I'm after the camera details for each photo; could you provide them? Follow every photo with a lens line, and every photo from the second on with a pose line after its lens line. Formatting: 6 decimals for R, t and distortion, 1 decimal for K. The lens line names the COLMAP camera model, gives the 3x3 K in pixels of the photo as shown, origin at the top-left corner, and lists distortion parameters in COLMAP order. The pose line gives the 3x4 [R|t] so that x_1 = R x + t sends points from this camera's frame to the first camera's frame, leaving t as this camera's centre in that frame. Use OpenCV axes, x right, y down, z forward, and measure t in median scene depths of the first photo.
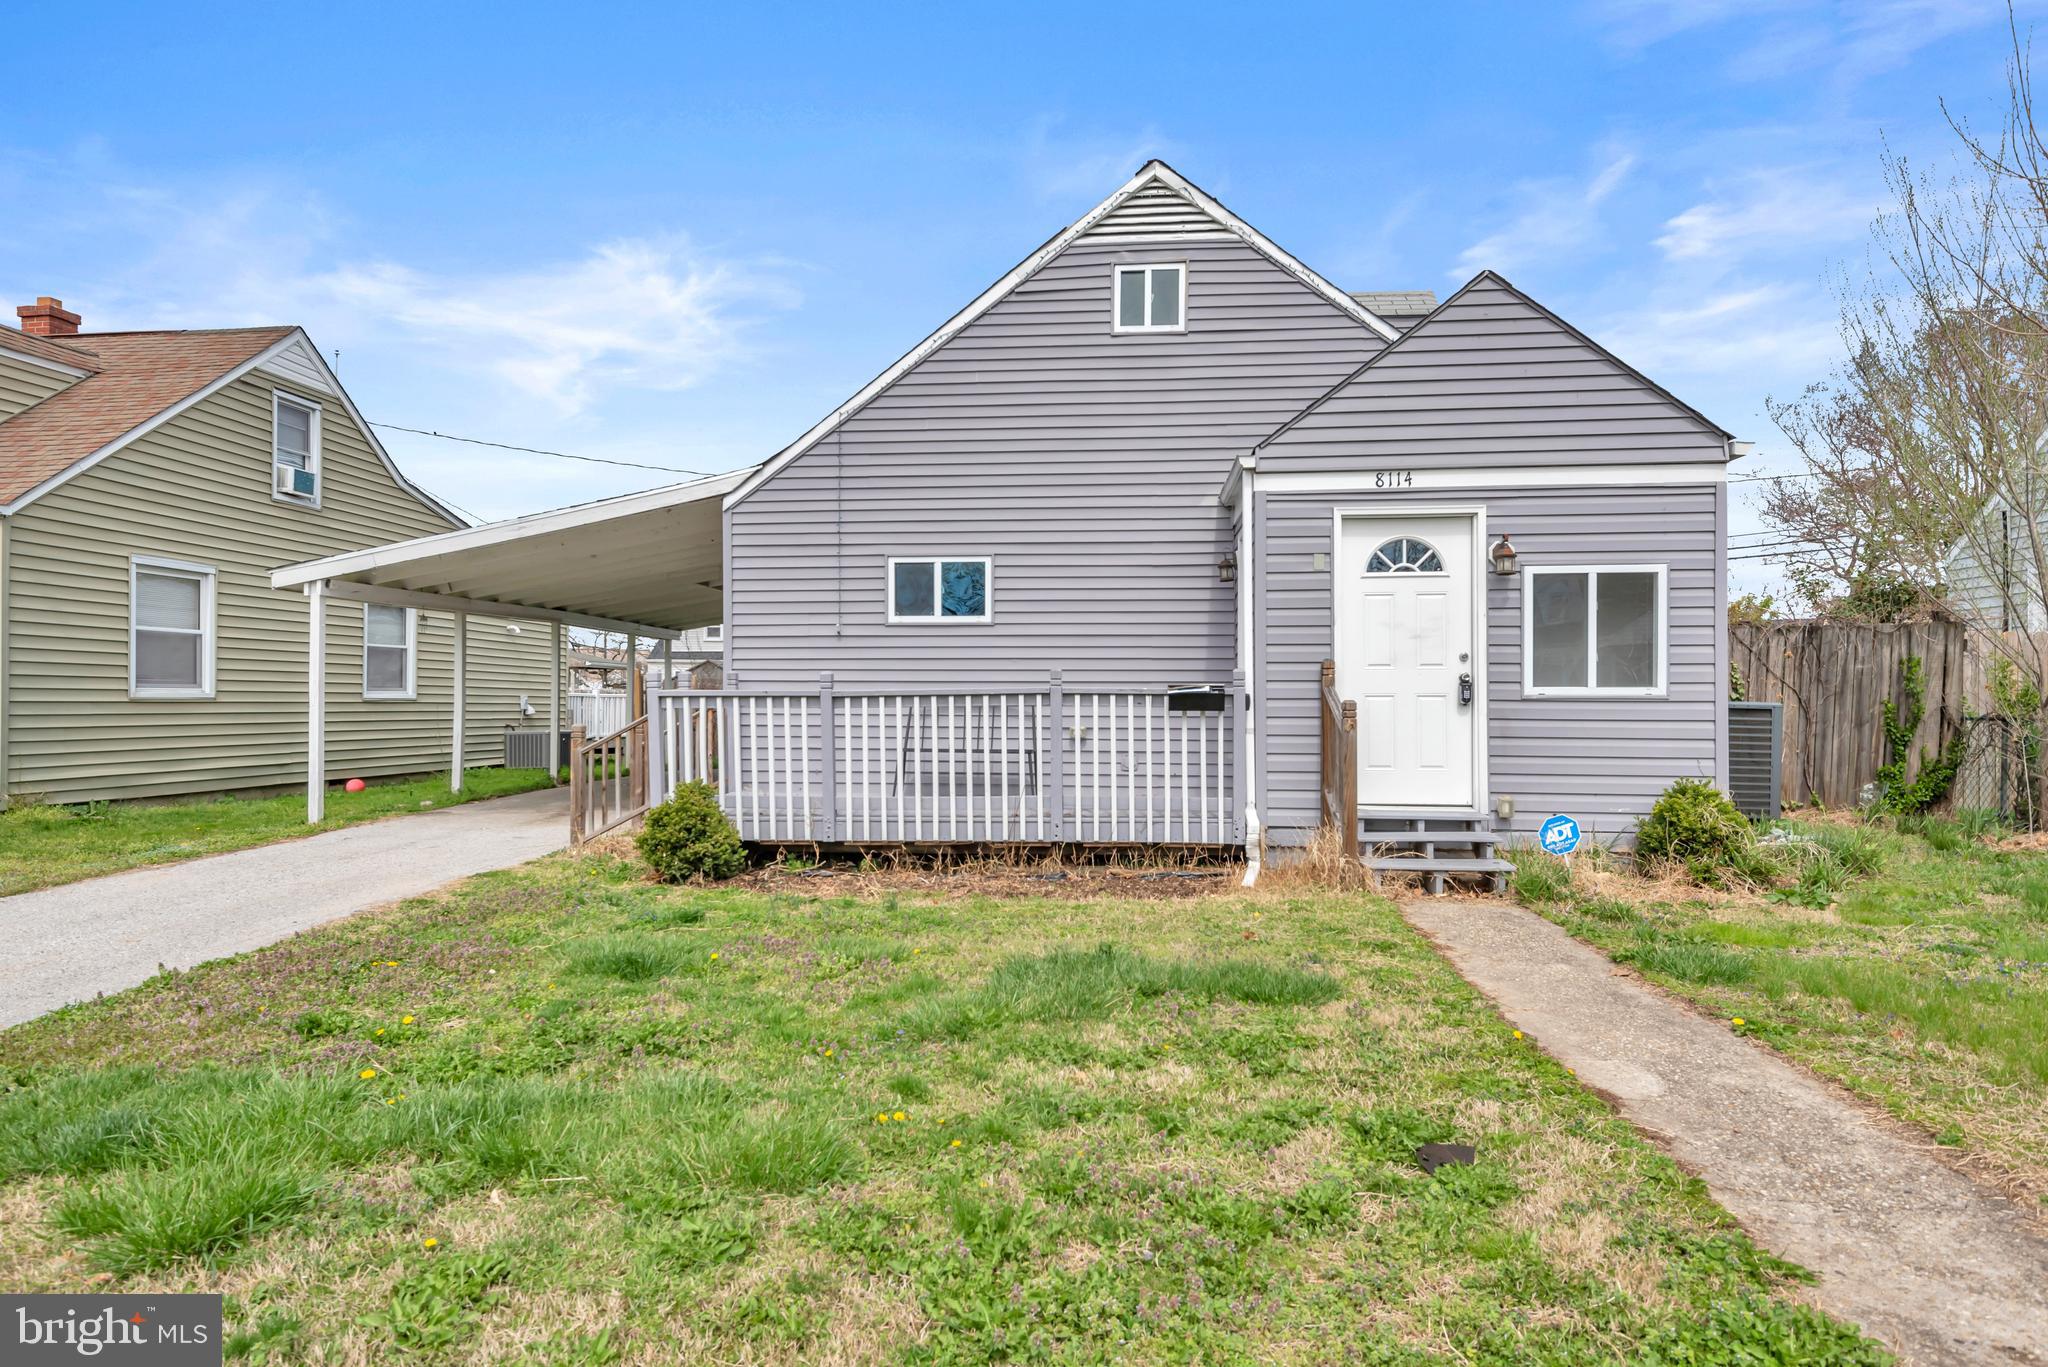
lens RADIAL K [[1193.8, 0, 1019.3], [0, 1193.8, 688.9], [0, 0, 1]] dist [0.028925, -0.012475]
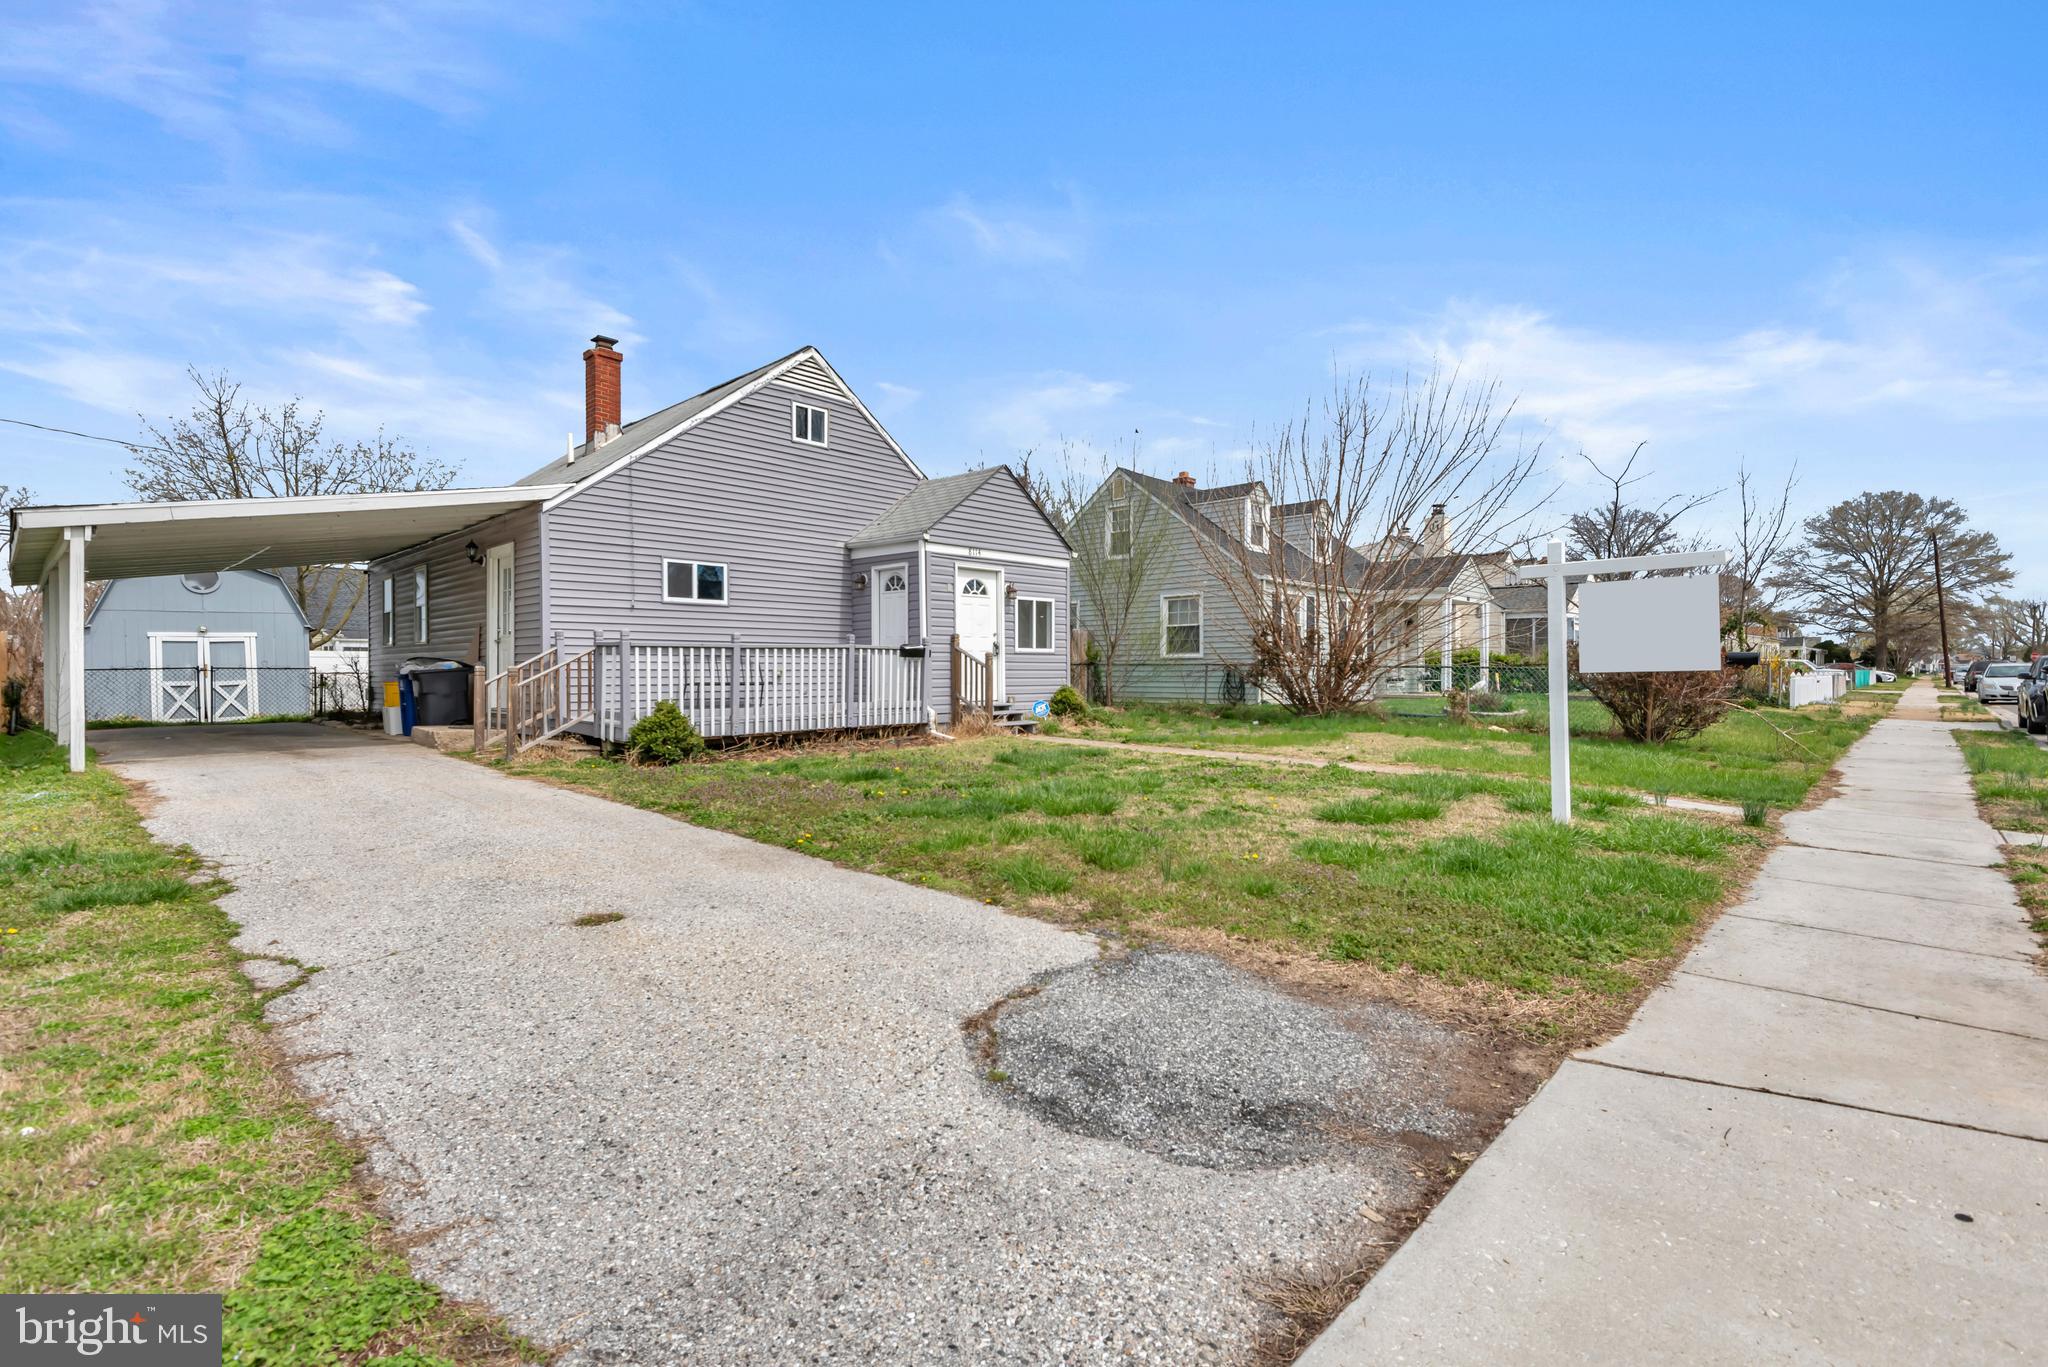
lens RADIAL K [[912.9, 0, 1060.9], [0, 912.9, 682.3], [0, 0, 1]] dist [0.000283, -0.000815]
pose [[0.592806, -0.015366, 0.805199, -0.764352], [-0.003426, 0.999761, 0.021601, 0.021142], [-0.805338, -0.015564, 0.592612, -0.095188]]
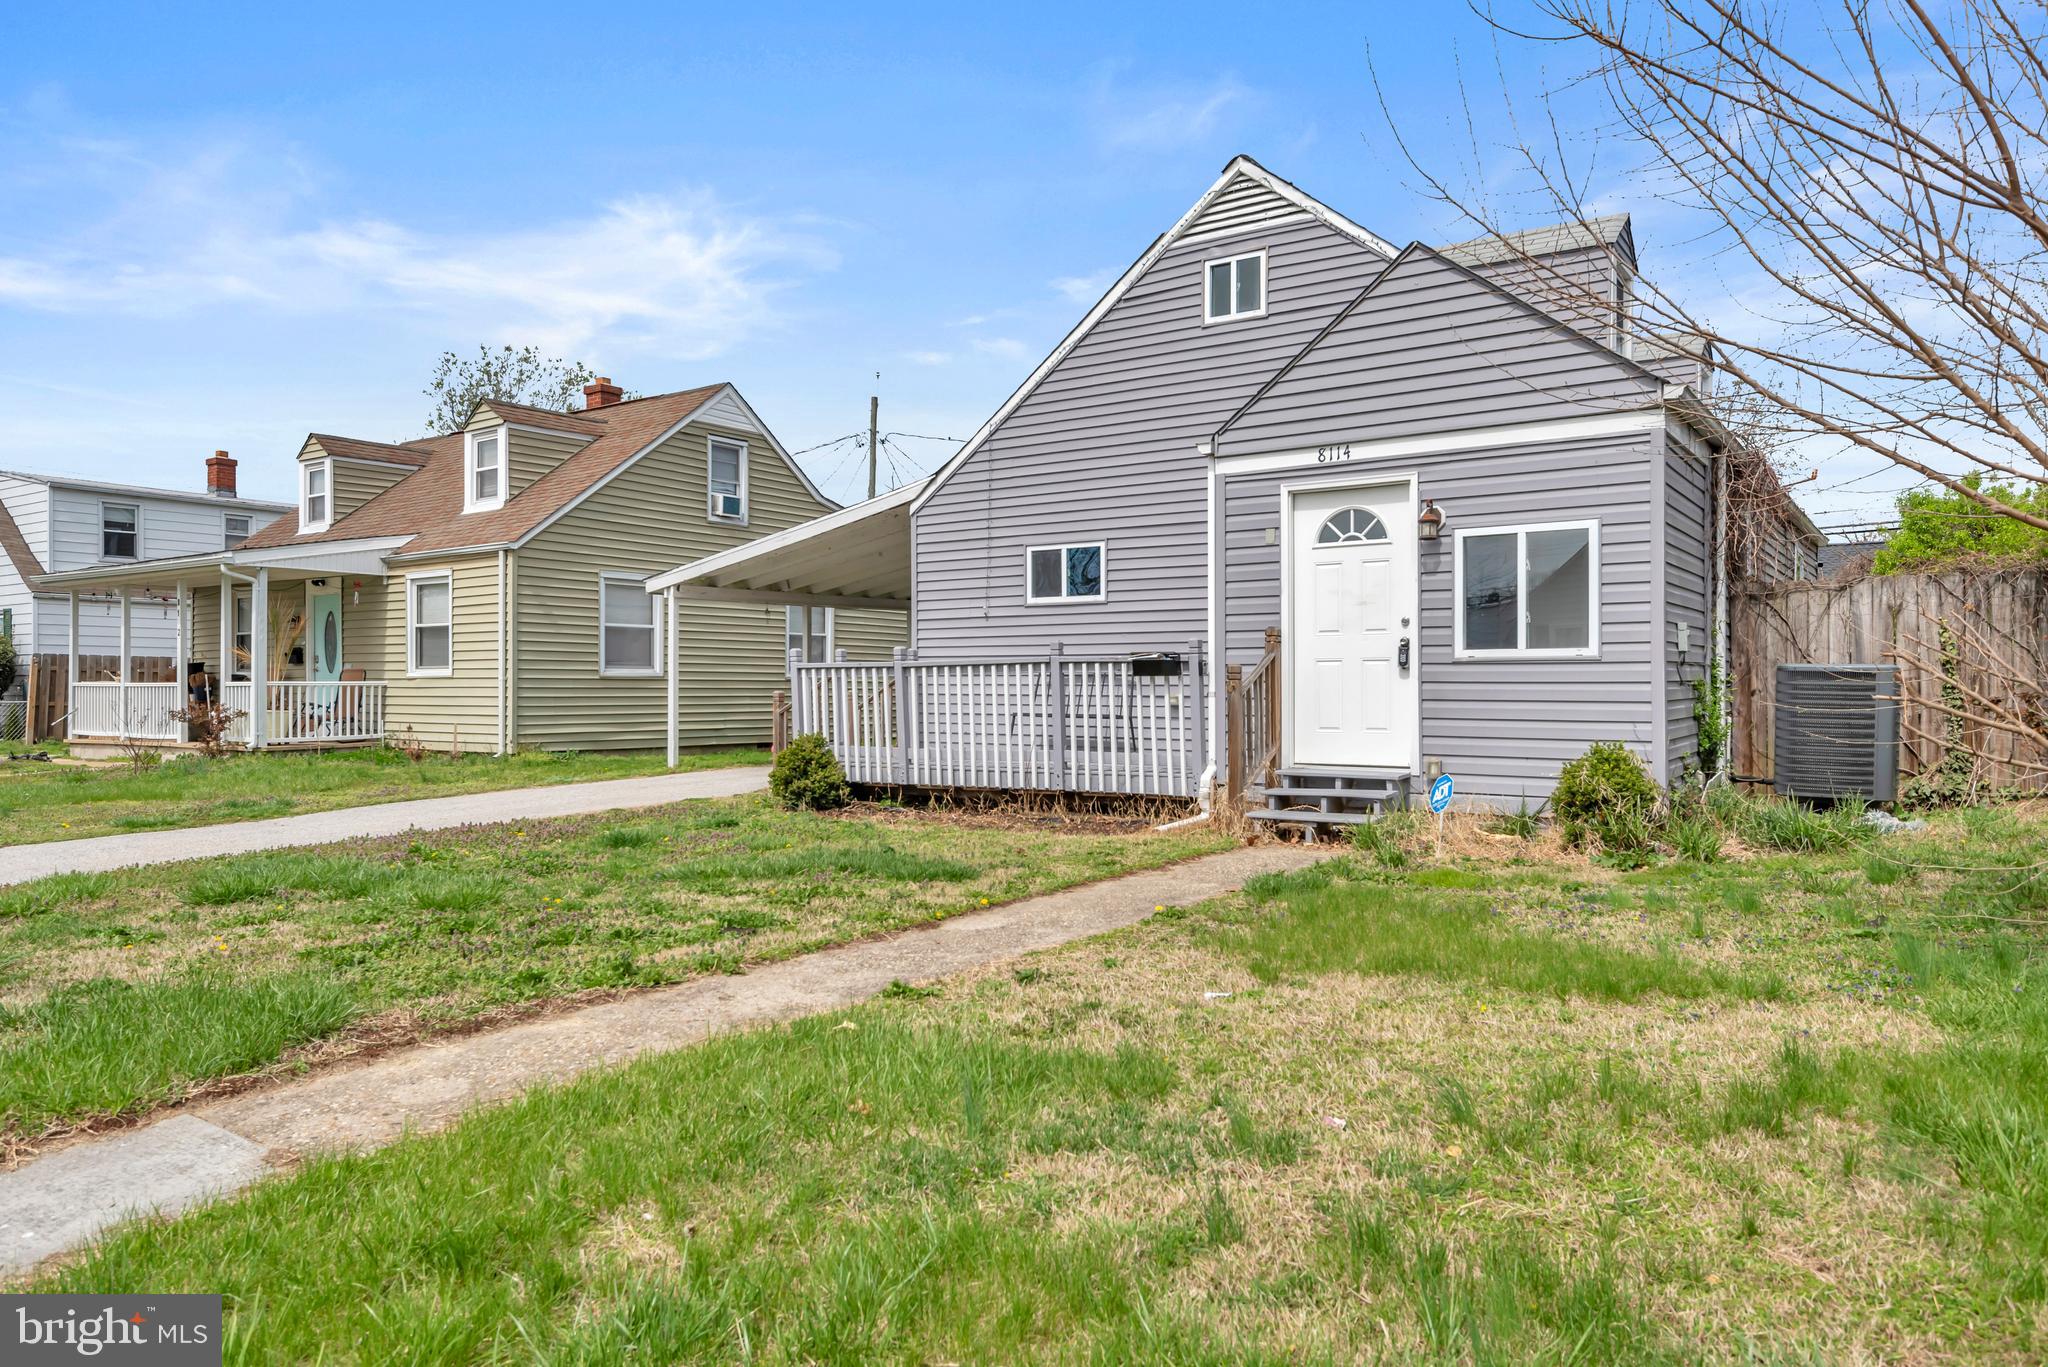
lens RADIAL K [[1340.5, 0, 1036.8], [0, 1340.5, 692.1], [0, 0, 1]] dist [0.025676, 0.004572]
pose [[0.879437, -0.001095, -0.476014, 0.523298], [0.007238, 0.999912, 0.011073, 0.015006], [0.475960, -0.013184, 0.879368, -0.128878]]
